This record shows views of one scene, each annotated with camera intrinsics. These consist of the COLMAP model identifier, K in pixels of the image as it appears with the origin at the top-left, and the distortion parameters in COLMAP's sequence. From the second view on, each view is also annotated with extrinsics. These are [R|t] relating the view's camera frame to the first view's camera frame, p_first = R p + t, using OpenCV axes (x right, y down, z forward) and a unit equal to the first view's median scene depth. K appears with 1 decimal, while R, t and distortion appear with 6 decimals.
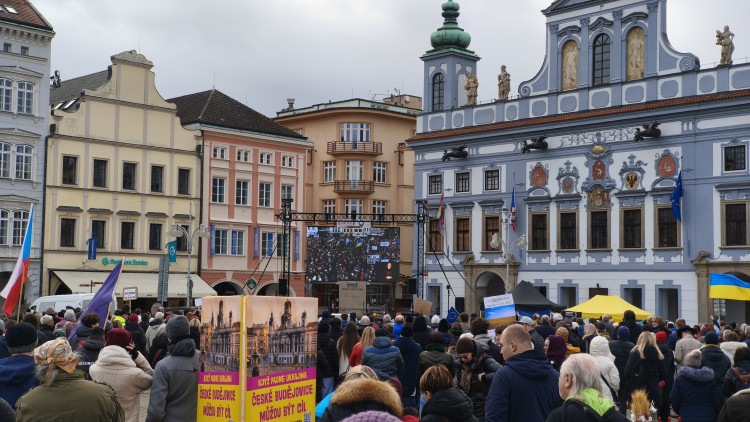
lens RADIAL K [[1012.0, 0, 355.7], [0, 1012.0, 228.1], [0, 0, 1]] dist [0.065081, 0.000000]
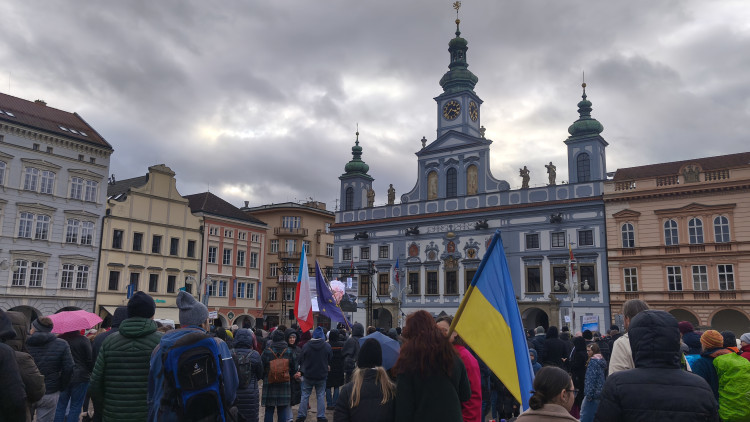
lens RADIAL K [[591.5, 0, 364.5], [0, 591.5, 230.0], [0, 0, 1]] dist [0.030225, 0.031660]
pose [[0.982547, 0.027871, 0.183917, -0.079364], [-0.010773, 0.995578, -0.093320, 0.007867], [-0.185705, 0.089710, 0.978502, 0.057971]]
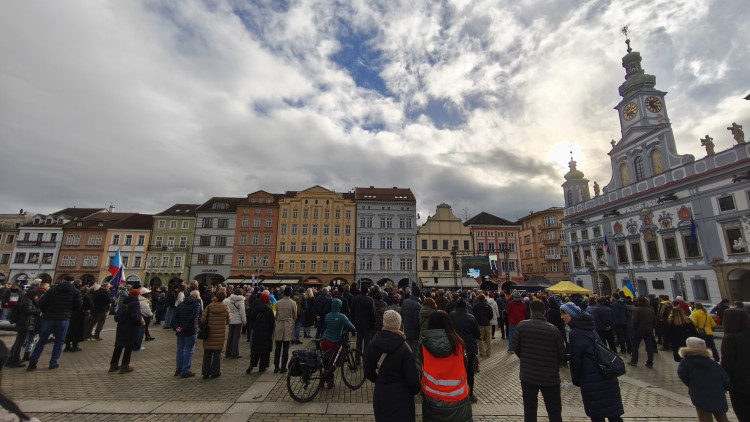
lens RADIAL K [[305.8, 0, 382.6], [0, 305.8, 221.3], [0, 0, 1]] dist [-0.005014, -0.002516]
pose [[0.774204, -0.135123, -0.618344, 0.195482], [0.044414, 0.986136, -0.159885, 0.015969], [0.631375, 0.096321, 0.769472, 0.192772]]
